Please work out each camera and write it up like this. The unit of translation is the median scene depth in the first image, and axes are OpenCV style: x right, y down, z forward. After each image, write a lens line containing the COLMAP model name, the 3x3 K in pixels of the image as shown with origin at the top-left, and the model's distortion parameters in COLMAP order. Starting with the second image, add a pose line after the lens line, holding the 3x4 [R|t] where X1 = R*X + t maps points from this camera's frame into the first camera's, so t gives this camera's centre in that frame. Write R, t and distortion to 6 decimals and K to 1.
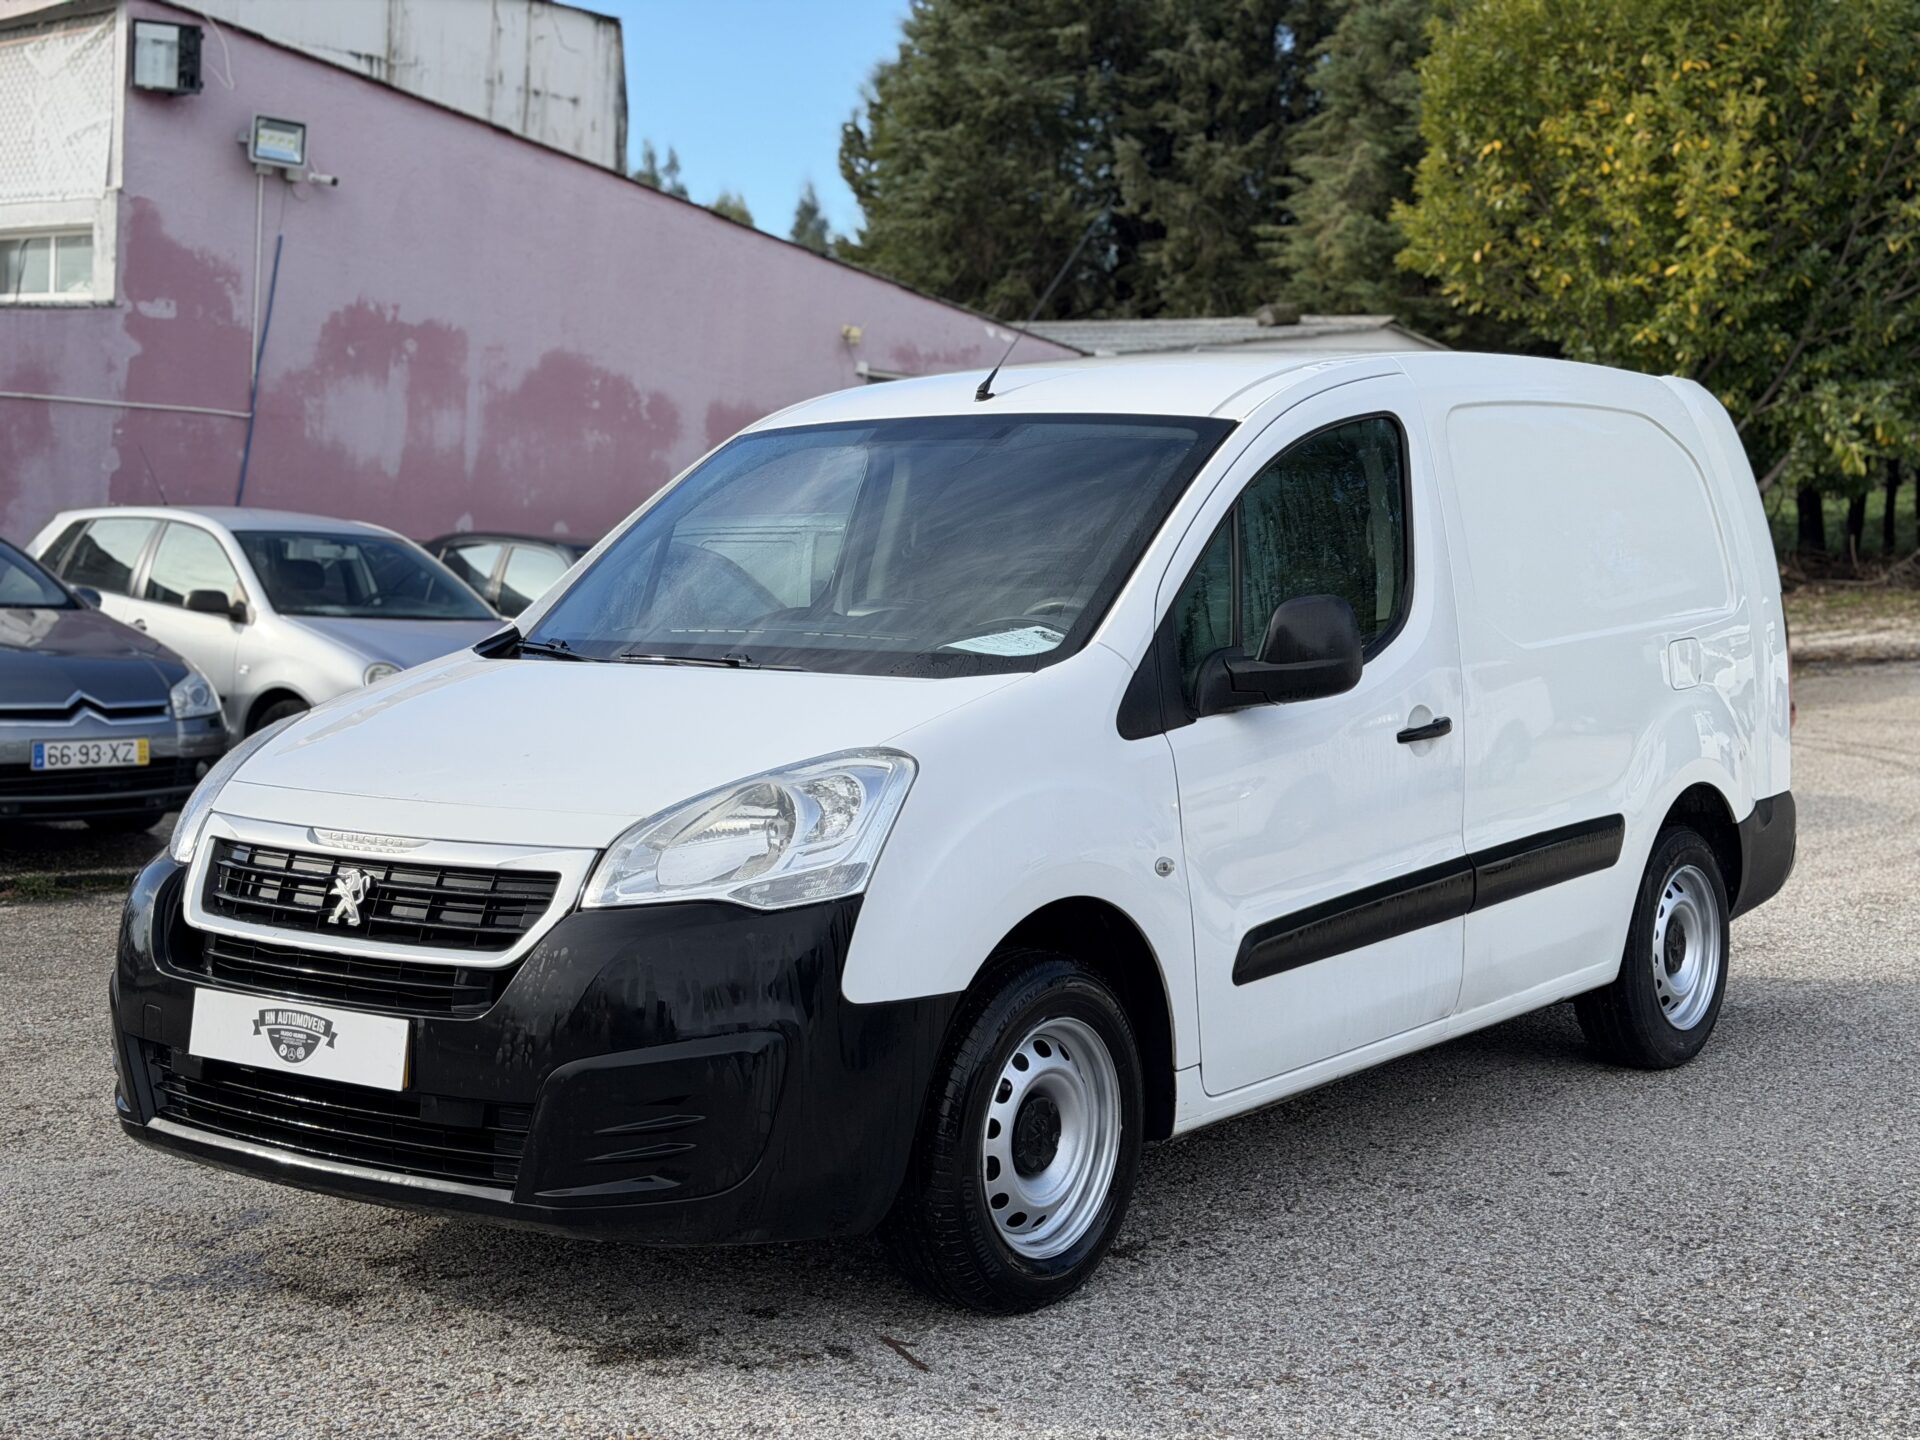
lens RADIAL K [[2669.5, 0, 960.0], [0, 2669.5, 720.0], [0, 0, 1]] dist [0.180575, -0.465131]
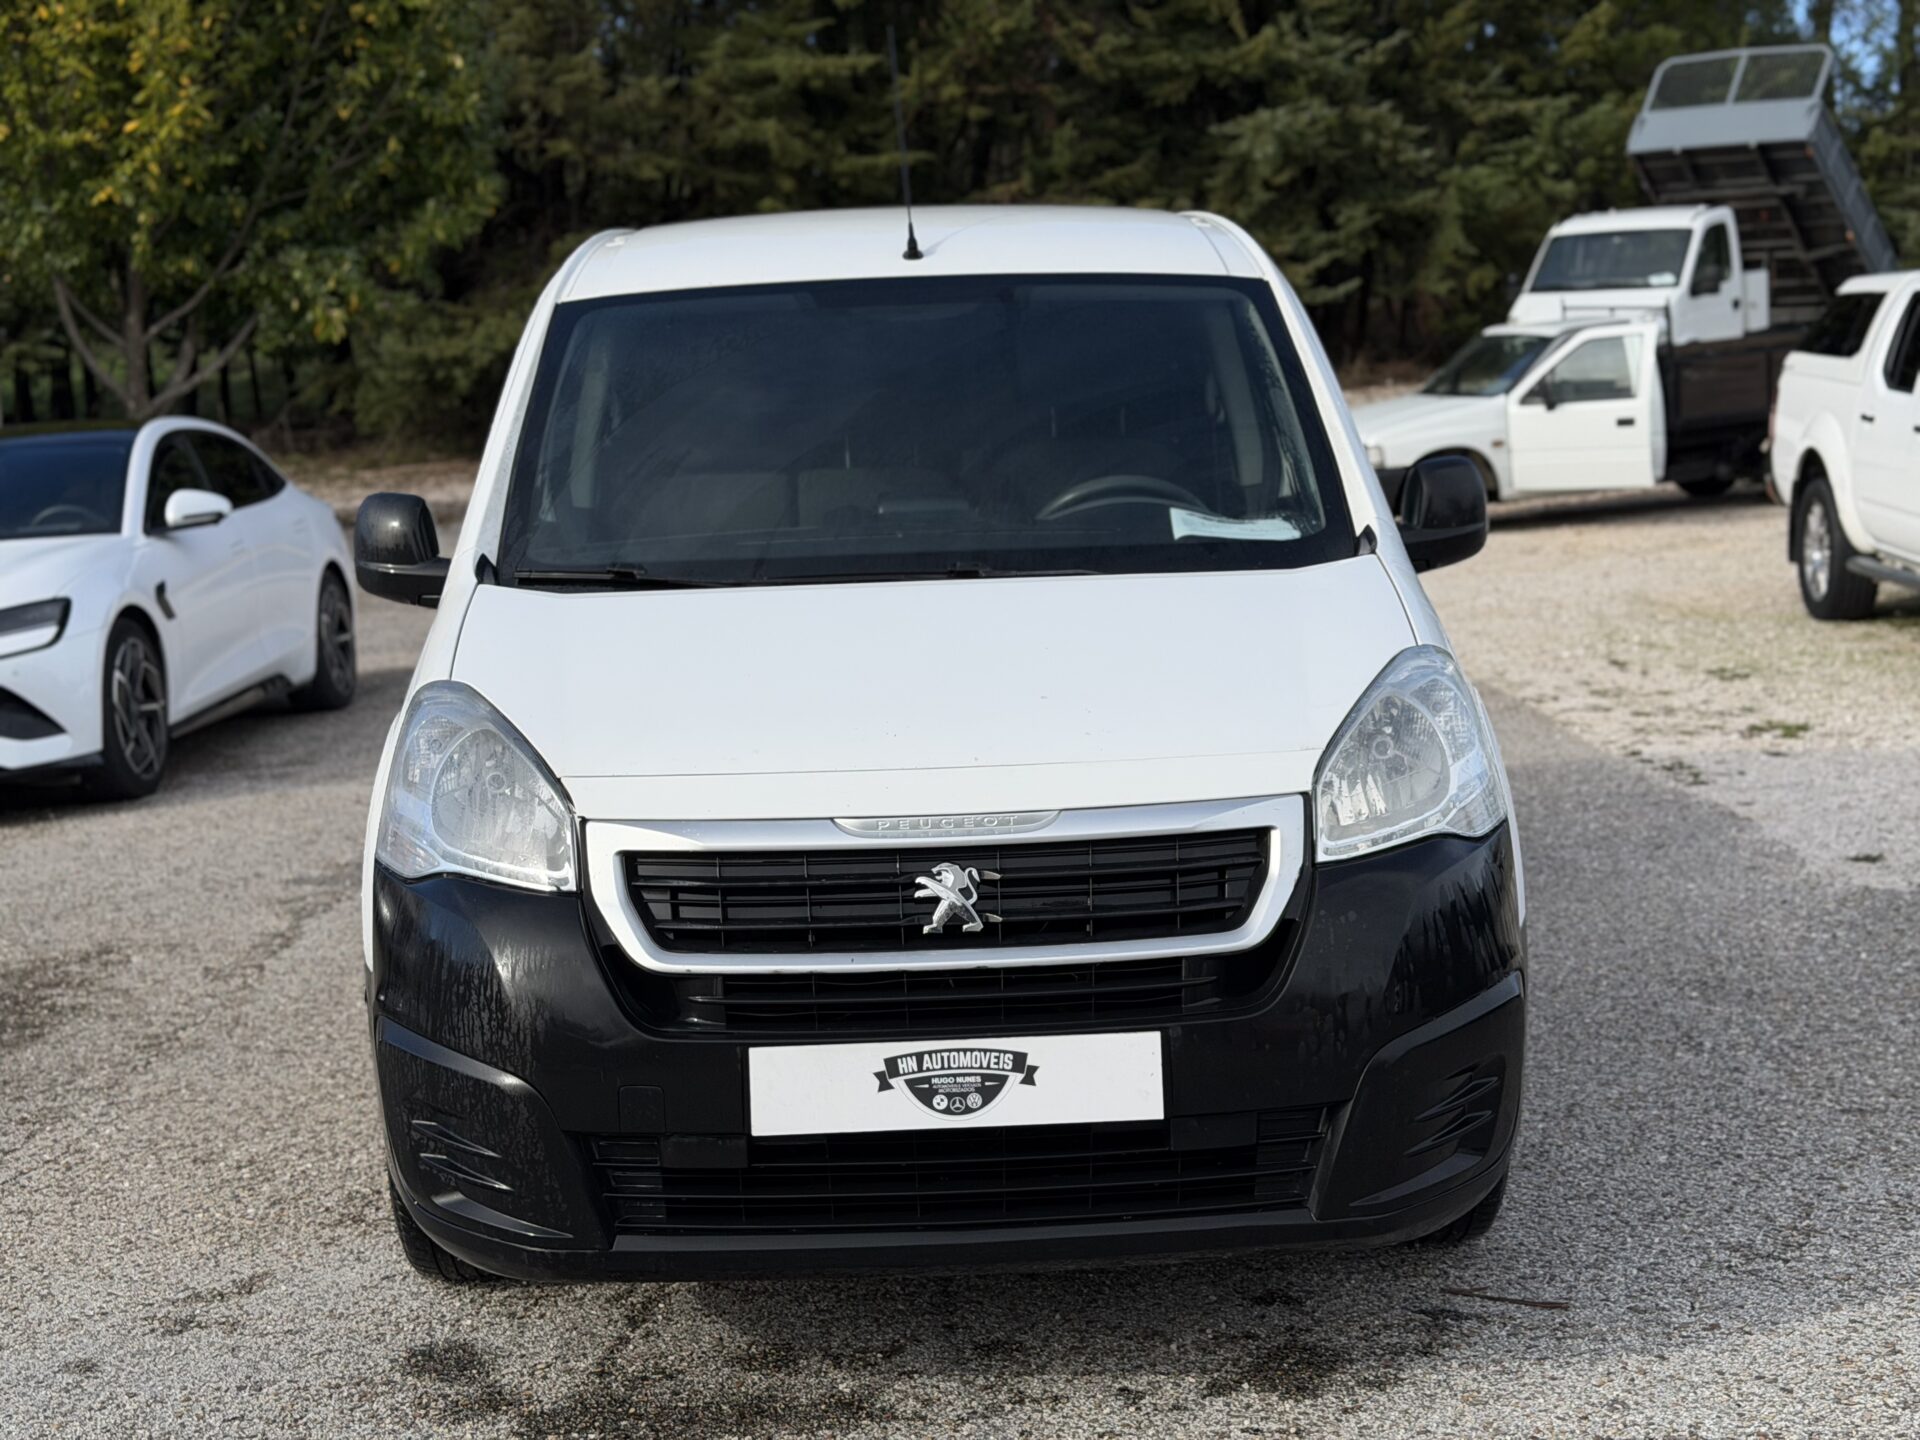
lens RADIAL K [[2669.5, 0, 960.0], [0, 2669.5, 720.0], [0, 0, 1]] dist [0.180575, -0.465131]
pose [[0.772579, -0.104214, 0.626307, -0.131063], [0.073895, 0.994492, 0.074326, -0.008039], [-0.630604, -0.011142, 0.776025, 0.072899]]
